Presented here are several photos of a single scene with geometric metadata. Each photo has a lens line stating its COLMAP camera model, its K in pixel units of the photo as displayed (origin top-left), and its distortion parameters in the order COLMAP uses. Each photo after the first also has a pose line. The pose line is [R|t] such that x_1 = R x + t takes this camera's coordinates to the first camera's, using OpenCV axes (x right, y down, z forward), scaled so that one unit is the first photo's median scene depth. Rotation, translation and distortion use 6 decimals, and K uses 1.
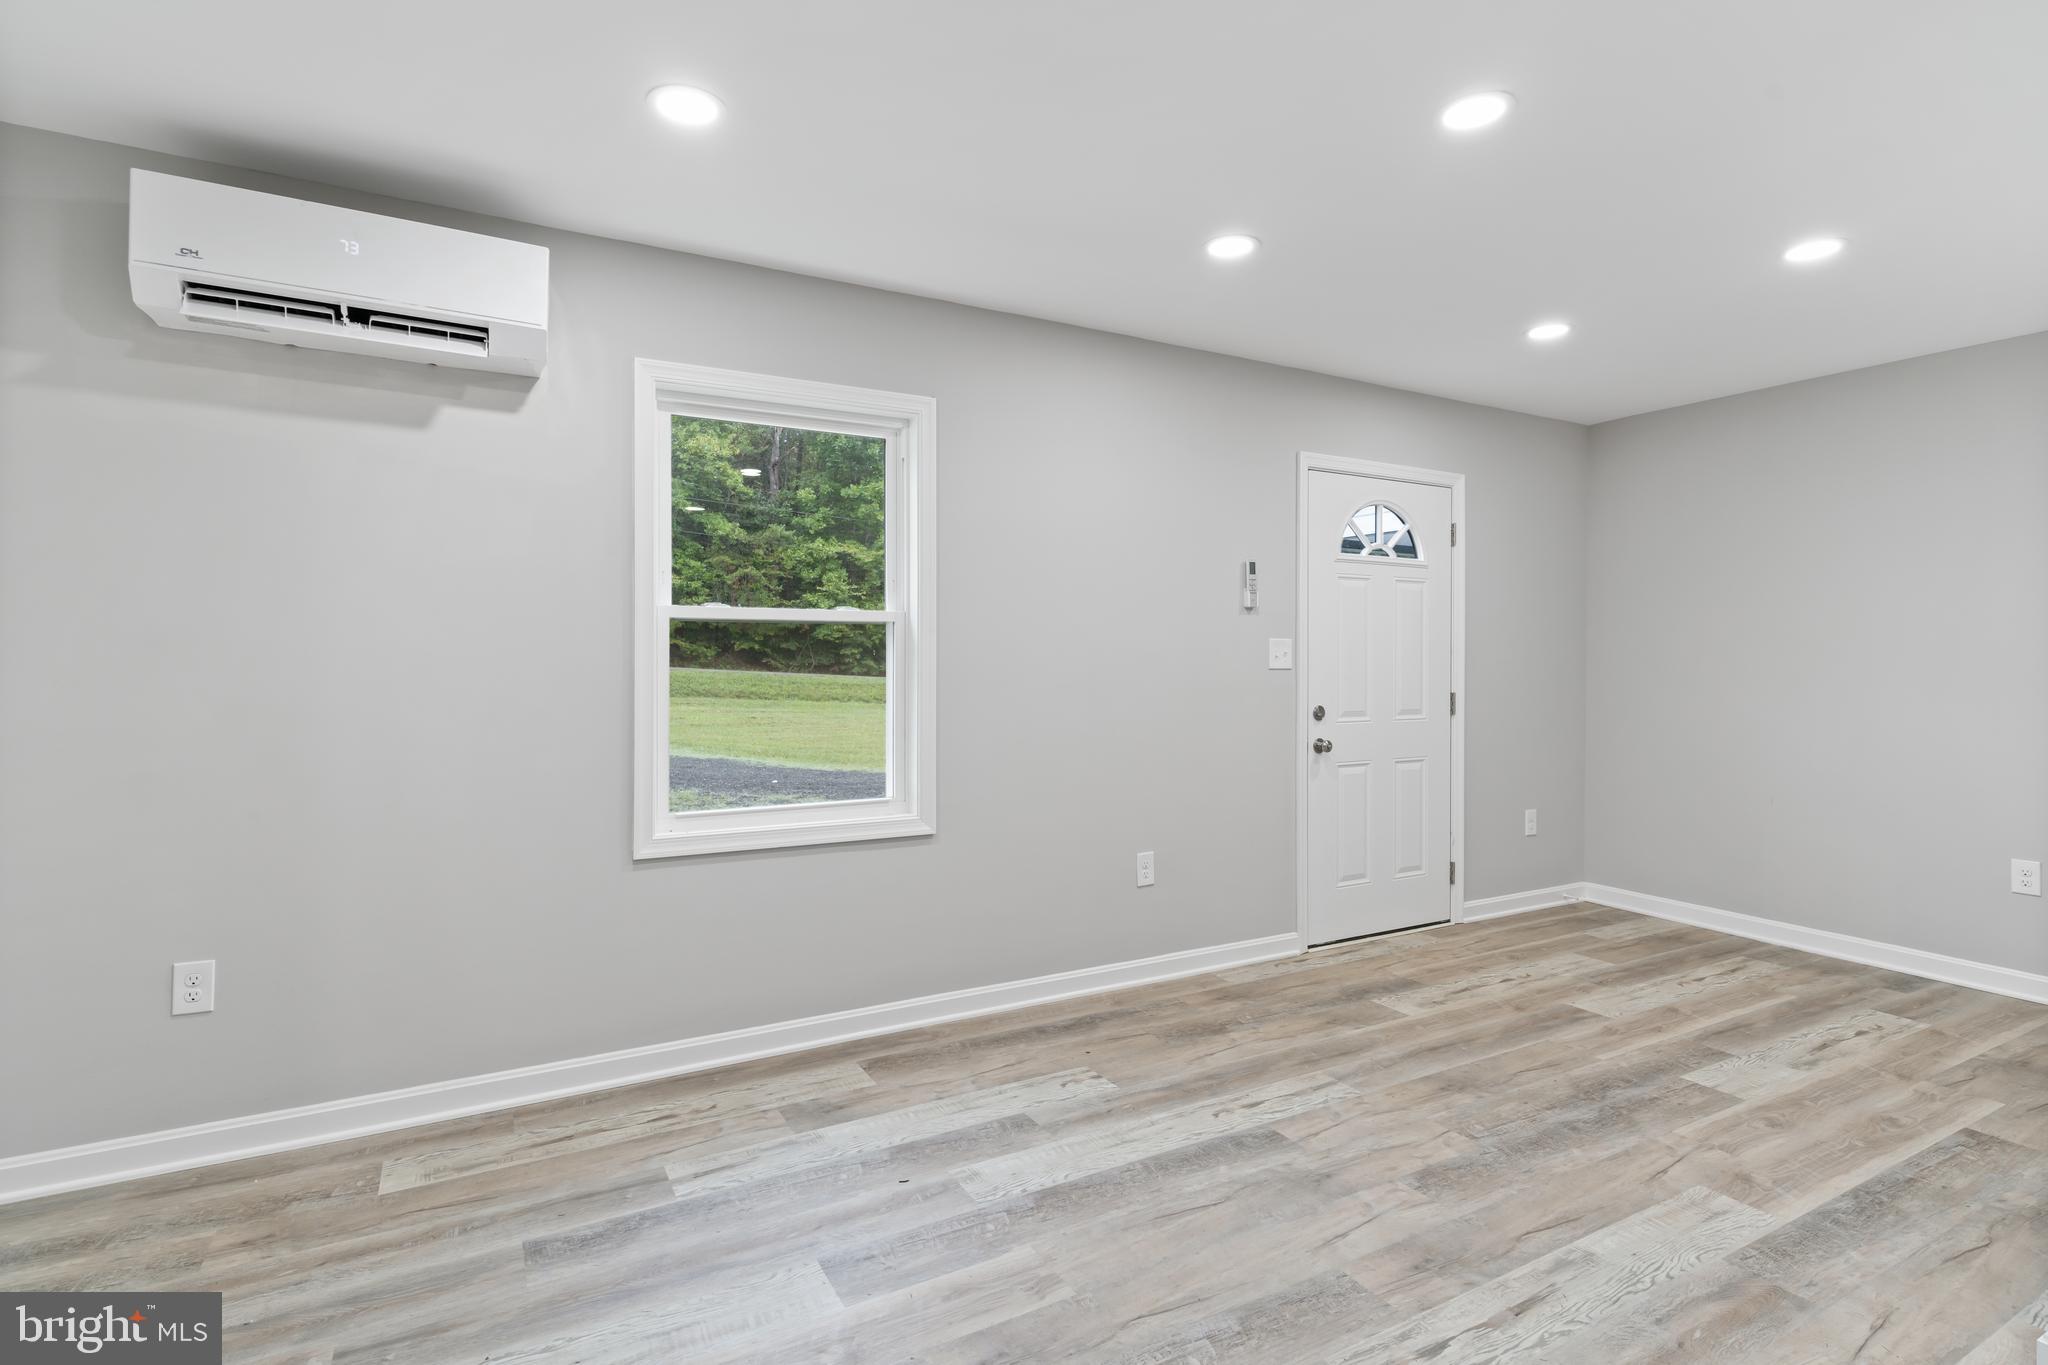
lens RADIAL K [[991.3, 0, 1014.9], [0, 991.3, 670.1], [0, 0, 1]] dist [-0.010241, 0.003765]
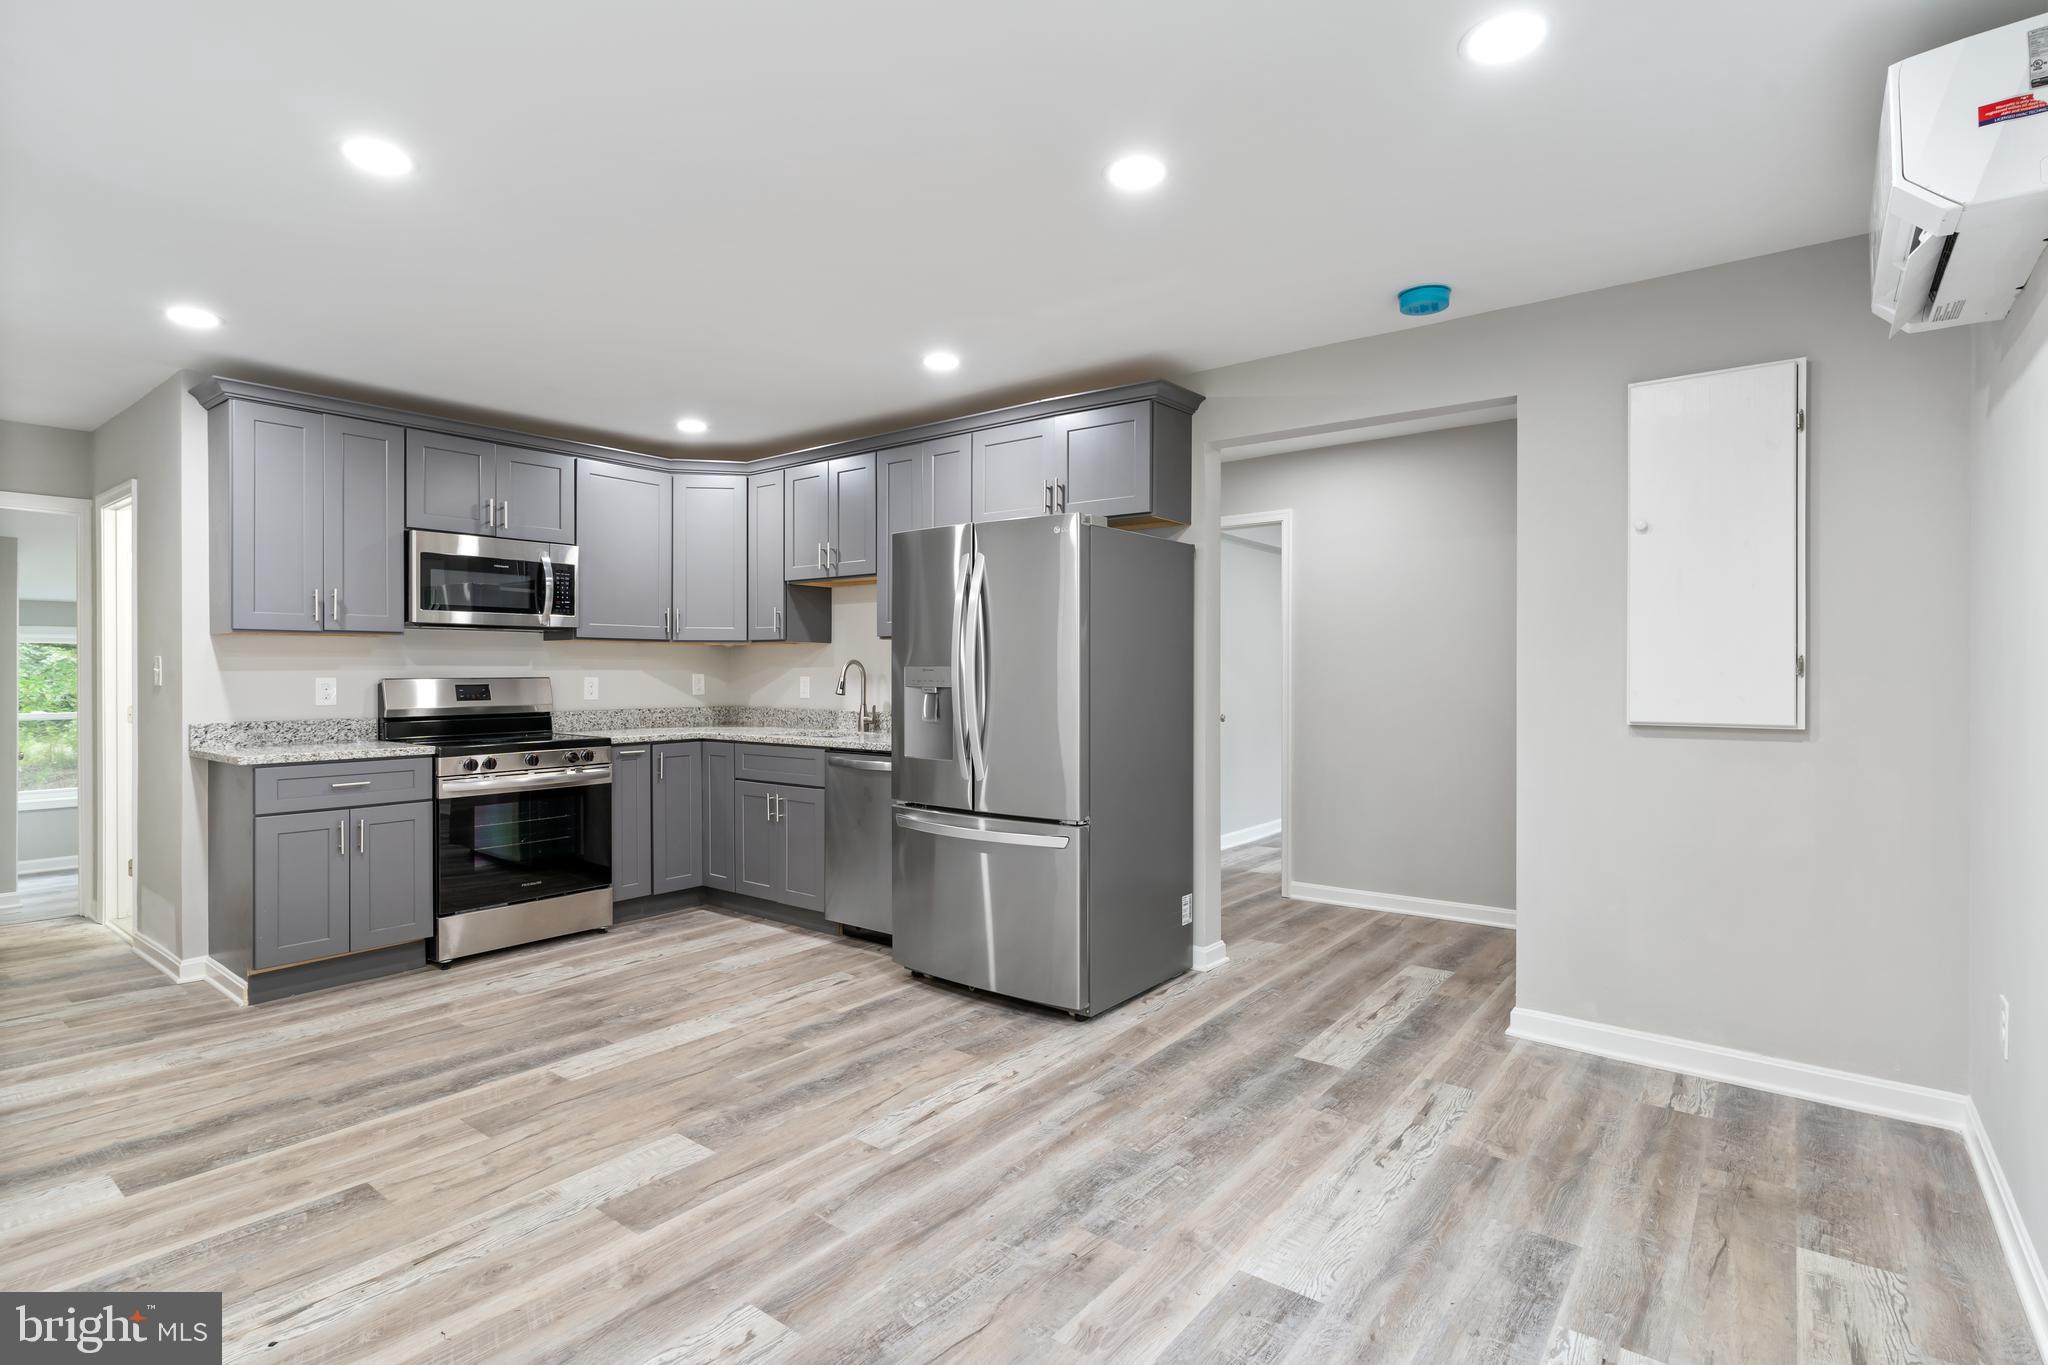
lens RADIAL K [[991.3, 0, 1027.8], [0, 991.3, 674.2], [0, 0, 1]] dist [-0.010241, 0.003765]
pose [[-0.916822, 0.001107, -0.399294, 0.341122], [-0.002750, 0.999955, 0.009087, -0.011589], [0.399286, 0.009429, -0.916778, 1.369965]]
